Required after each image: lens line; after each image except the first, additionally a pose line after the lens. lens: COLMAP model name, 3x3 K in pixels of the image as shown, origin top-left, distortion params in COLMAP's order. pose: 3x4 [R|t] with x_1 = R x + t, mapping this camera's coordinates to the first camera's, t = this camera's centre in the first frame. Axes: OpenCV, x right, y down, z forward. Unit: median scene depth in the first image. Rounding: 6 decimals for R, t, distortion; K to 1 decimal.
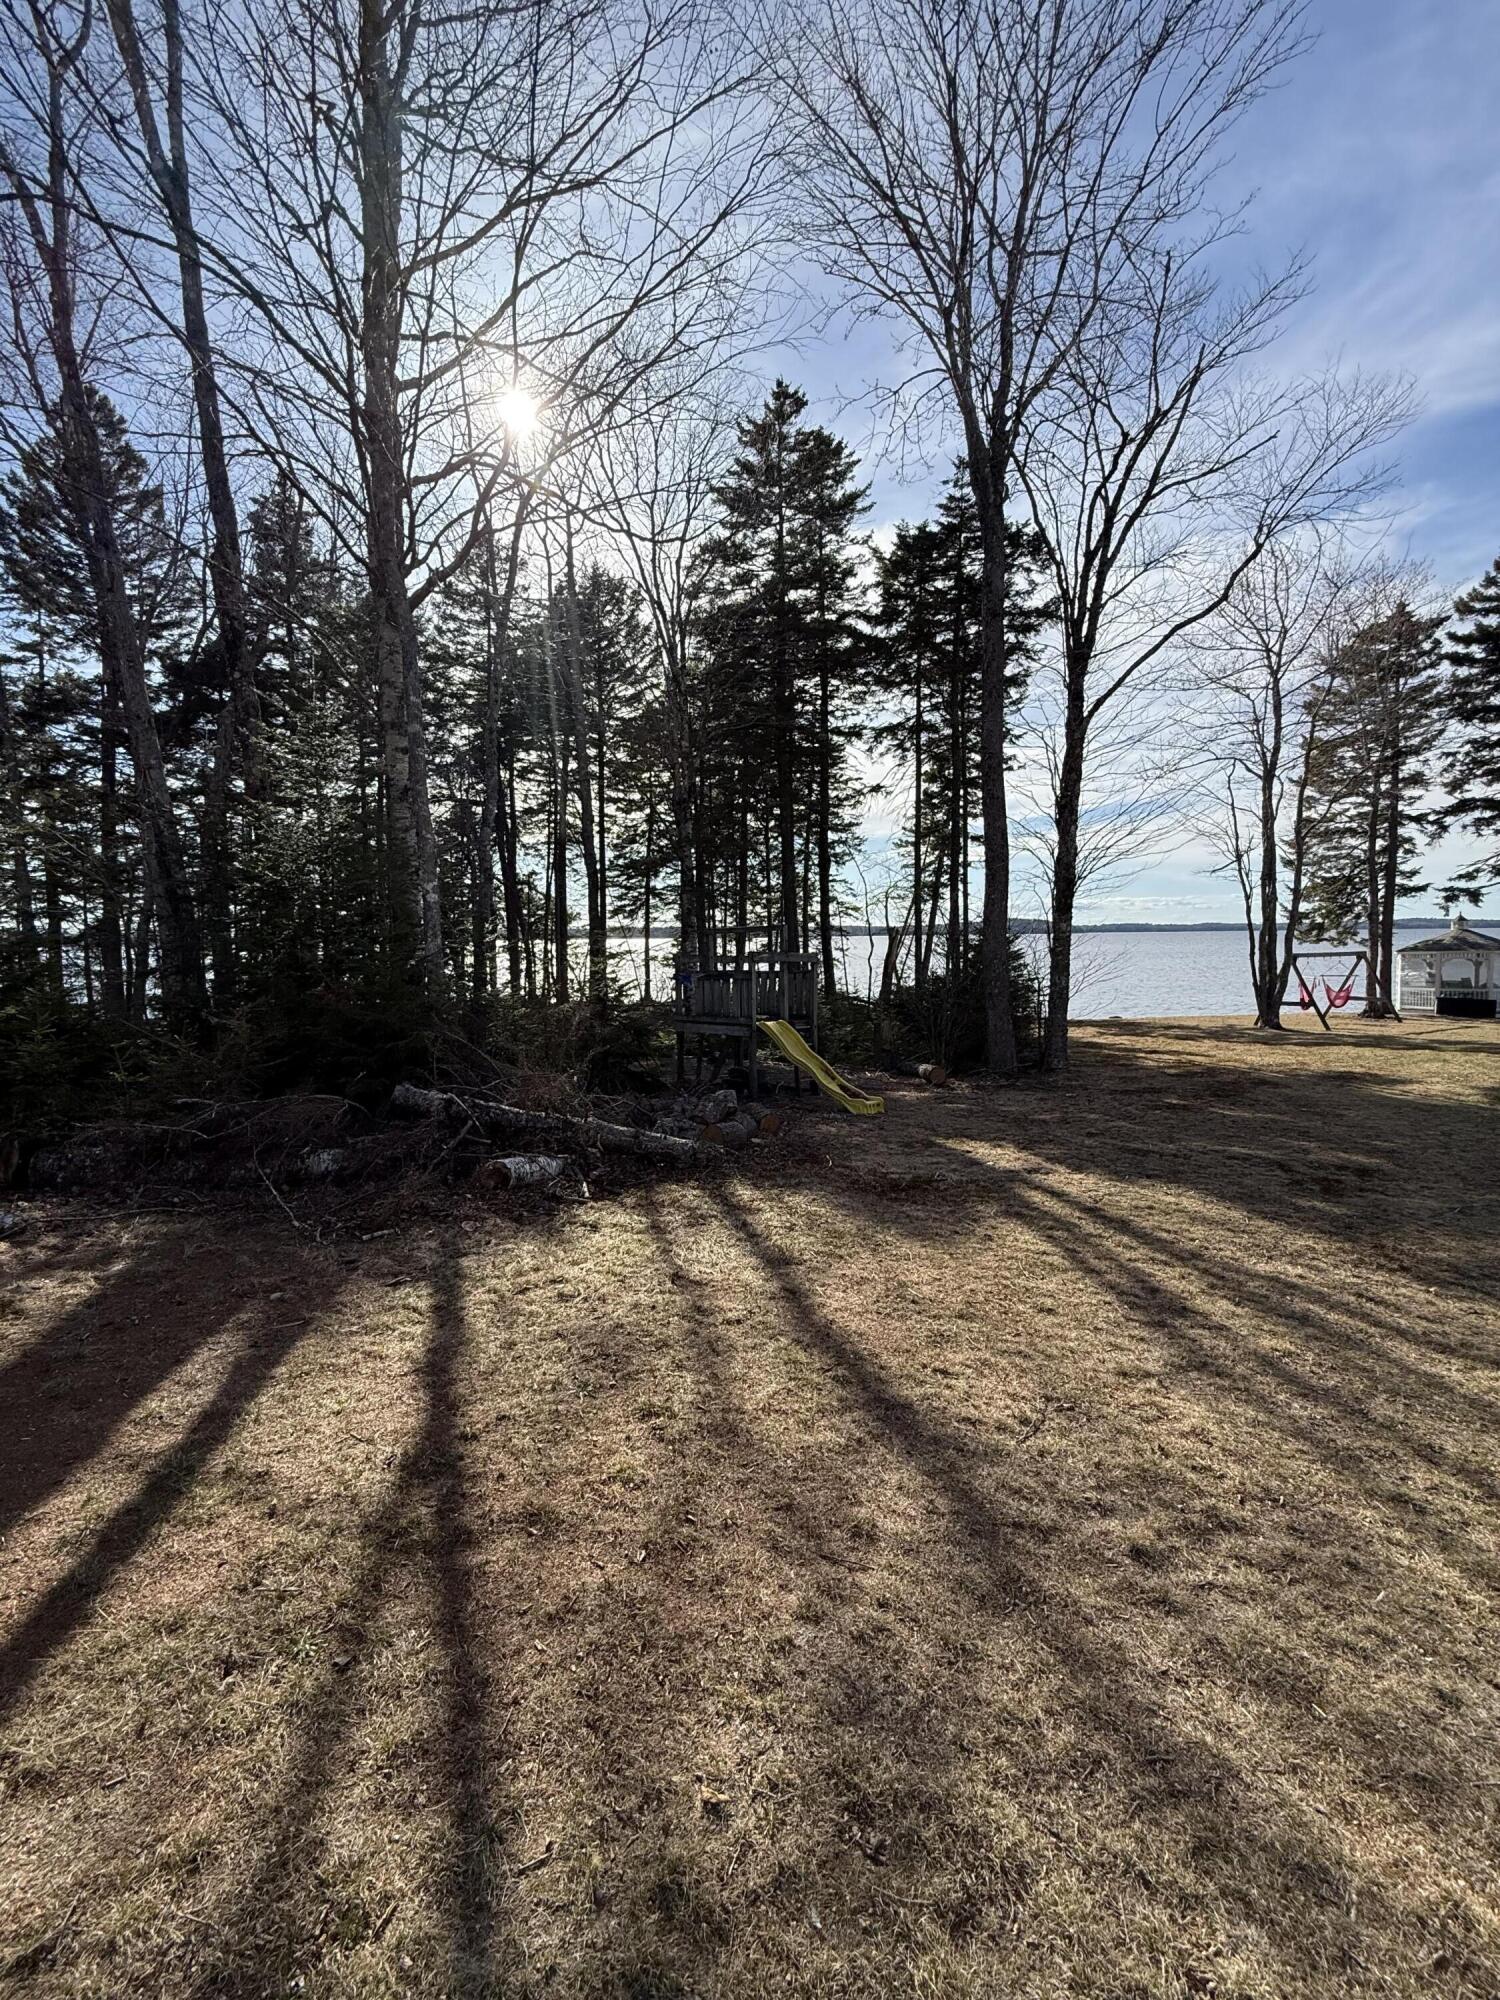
lens RADIAL K [[799.9, 0, 742.1], [0, 799.9, 998.0], [0, 0, 1]] dist [0.000236, -0.000141]
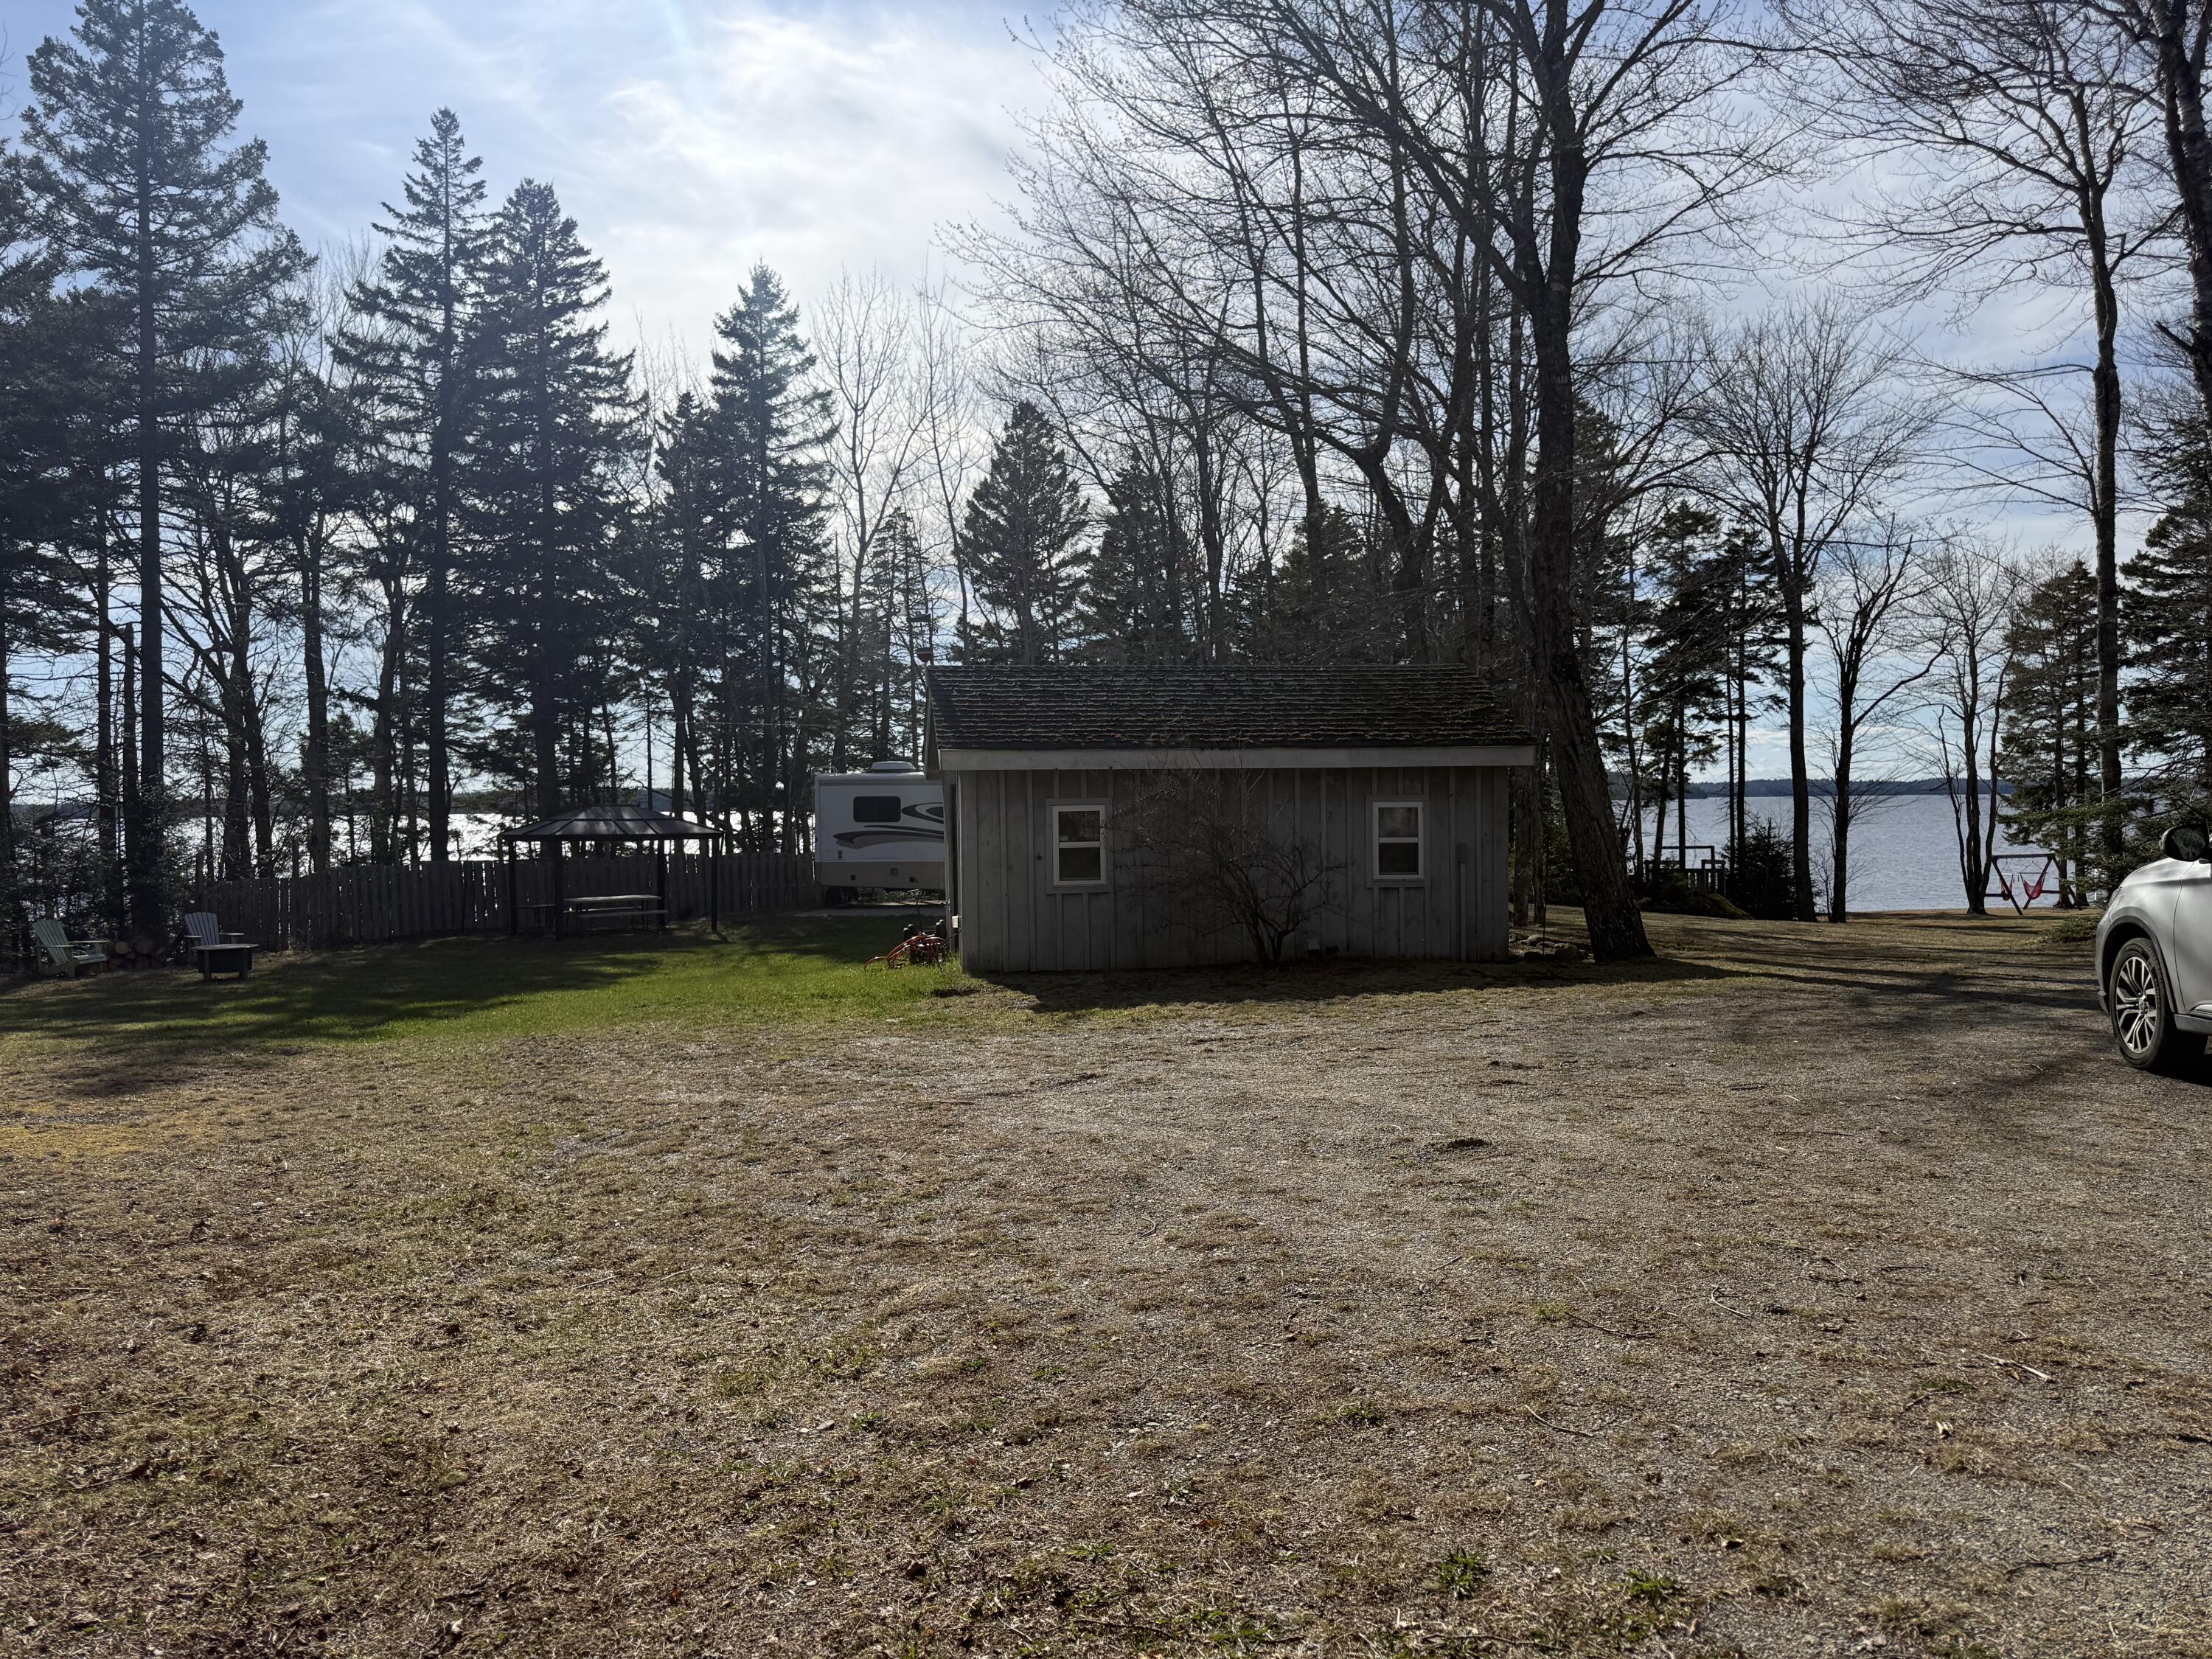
lens RADIAL K [[1569.0, 0, 1094.3], [0, 1569.0, 838.1], [0, 0, 1]] dist [0.064454, -0.082063]
pose [[0.999316, 0.002816, 0.036882, -0.741217], [-0.000875, 0.998618, -0.052541, 0.045144], [-0.036979, 0.052472, 0.997937, -1.307570]]
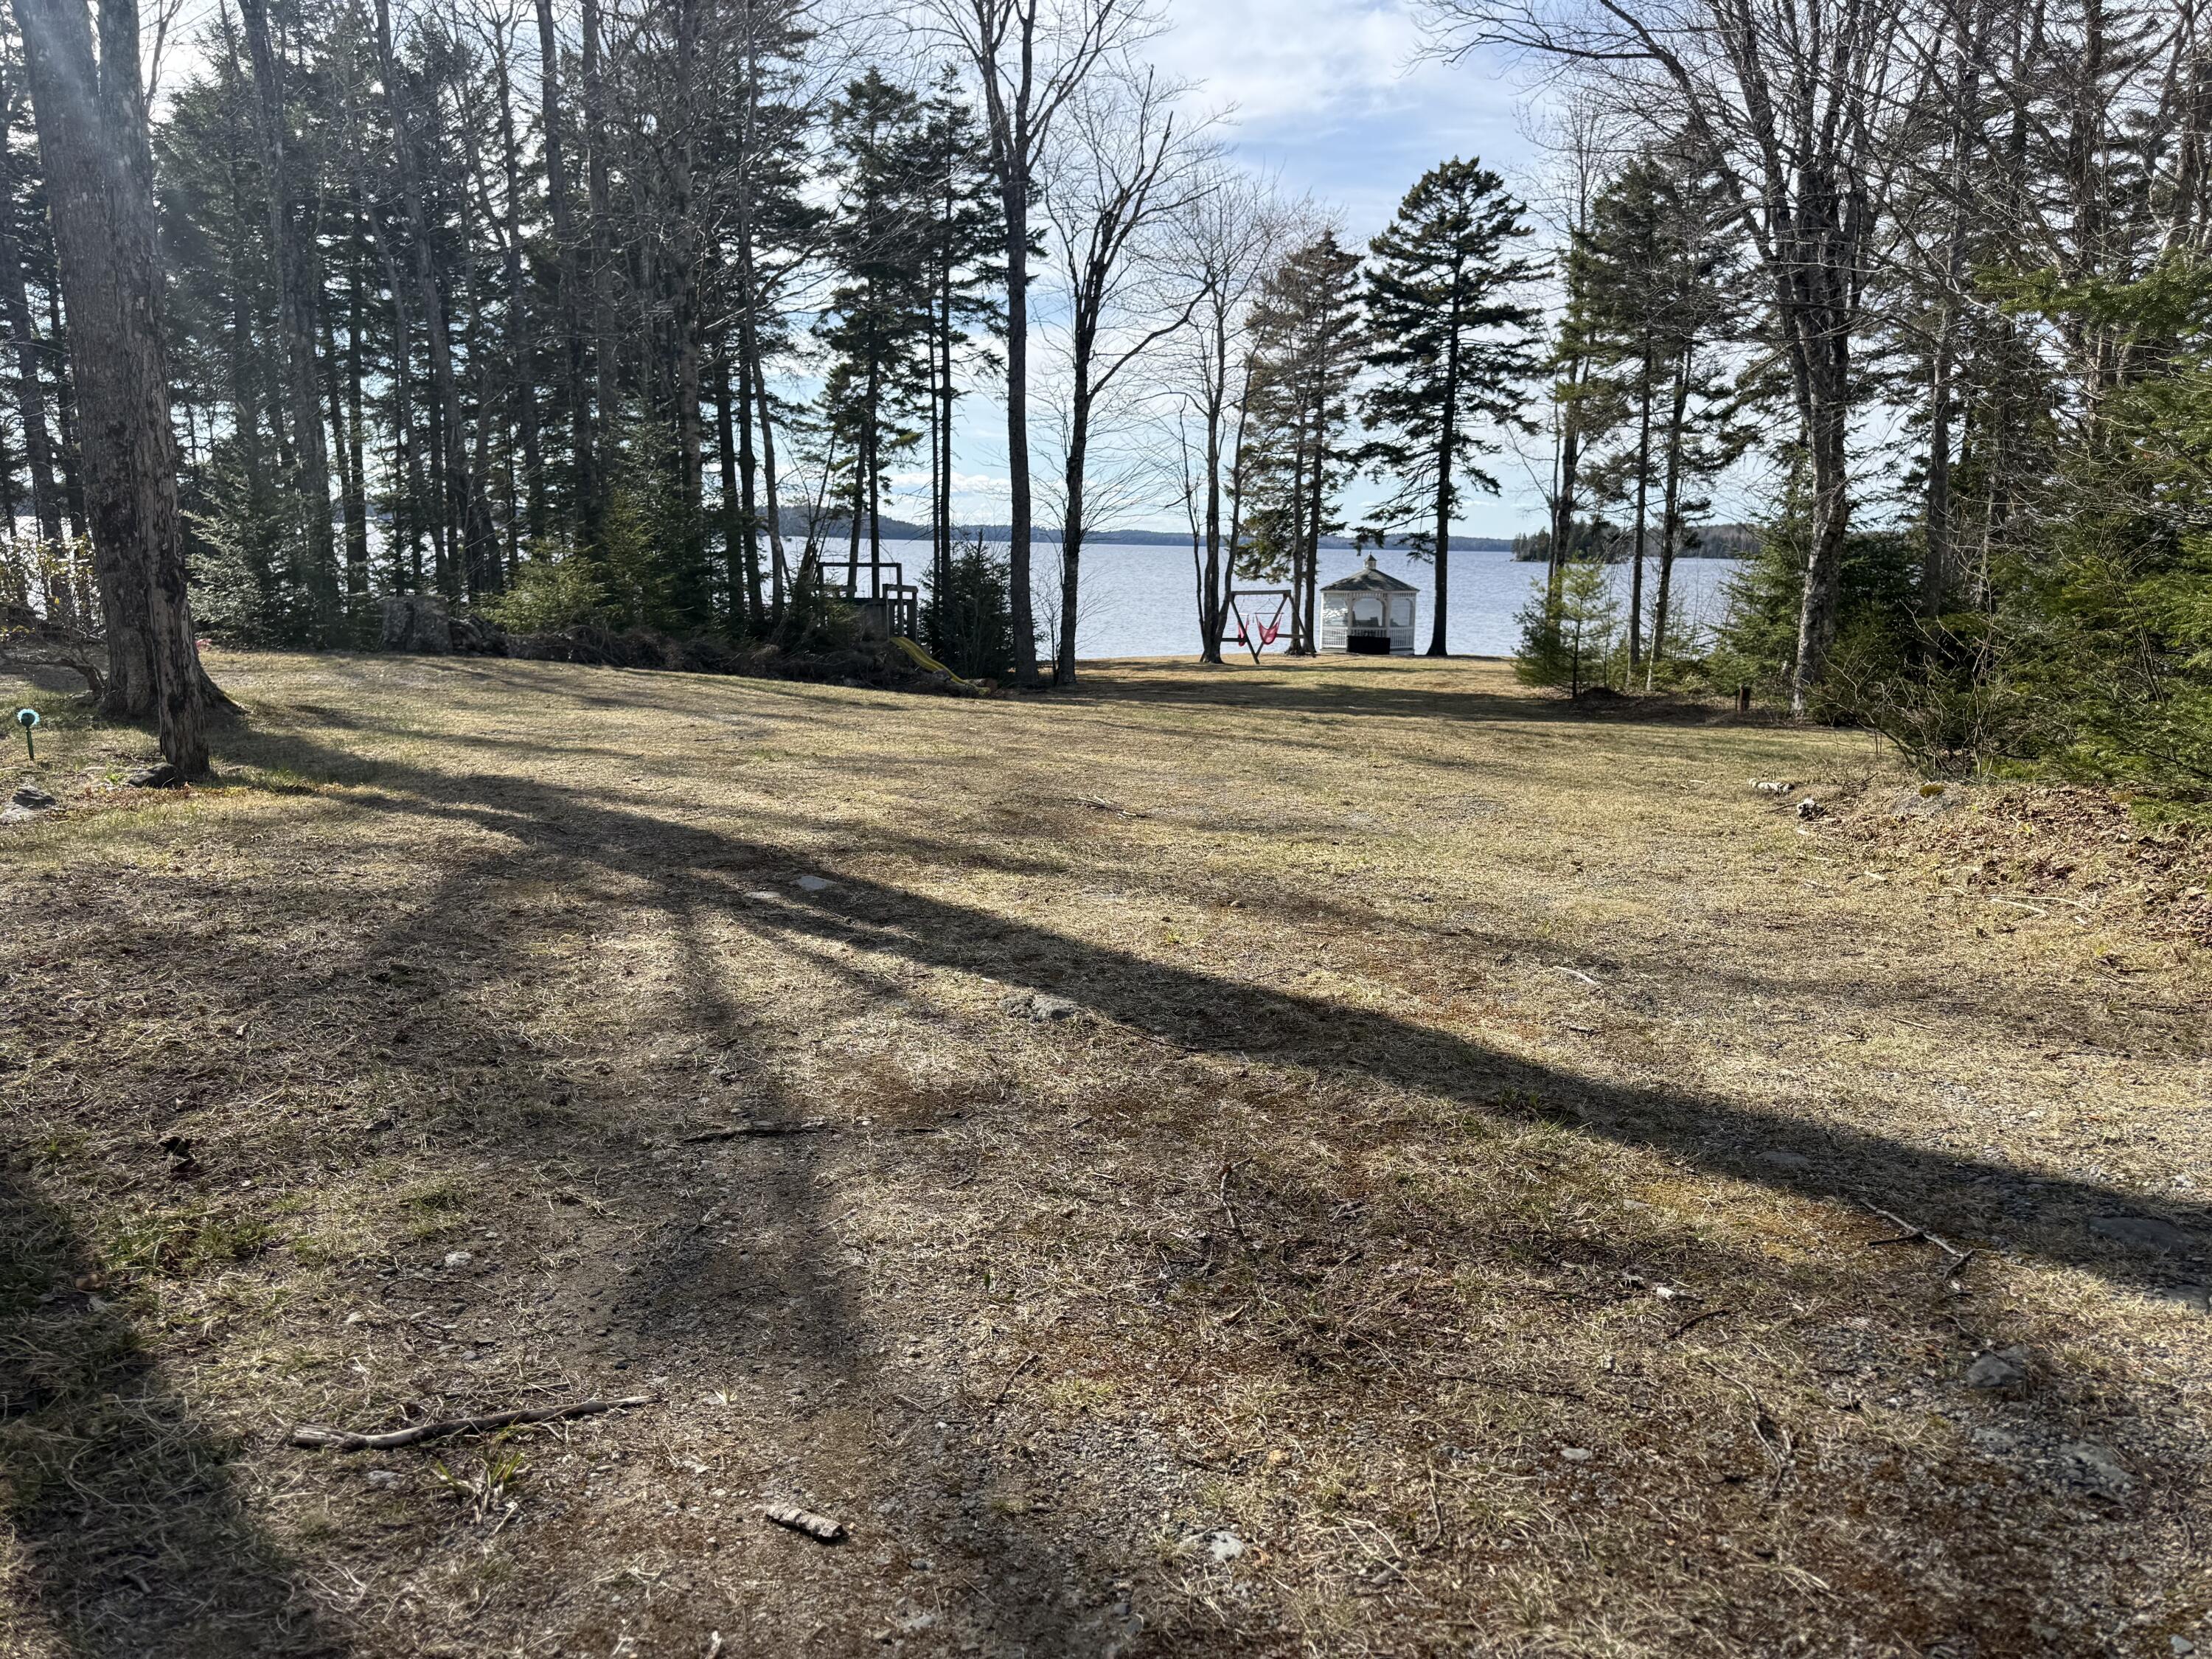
lens RADIAL K [[1569.0, 0, 1091.2], [0, 1569.0, 864.9], [0, 0, 1]] dist [0.064454, -0.082063]
pose [[0.875432, -0.063142, 0.479200, -0.424064], [0.000866, 0.991634, 0.129080, 0.030347], [-0.483341, -0.112586, 0.868162, -0.651820]]
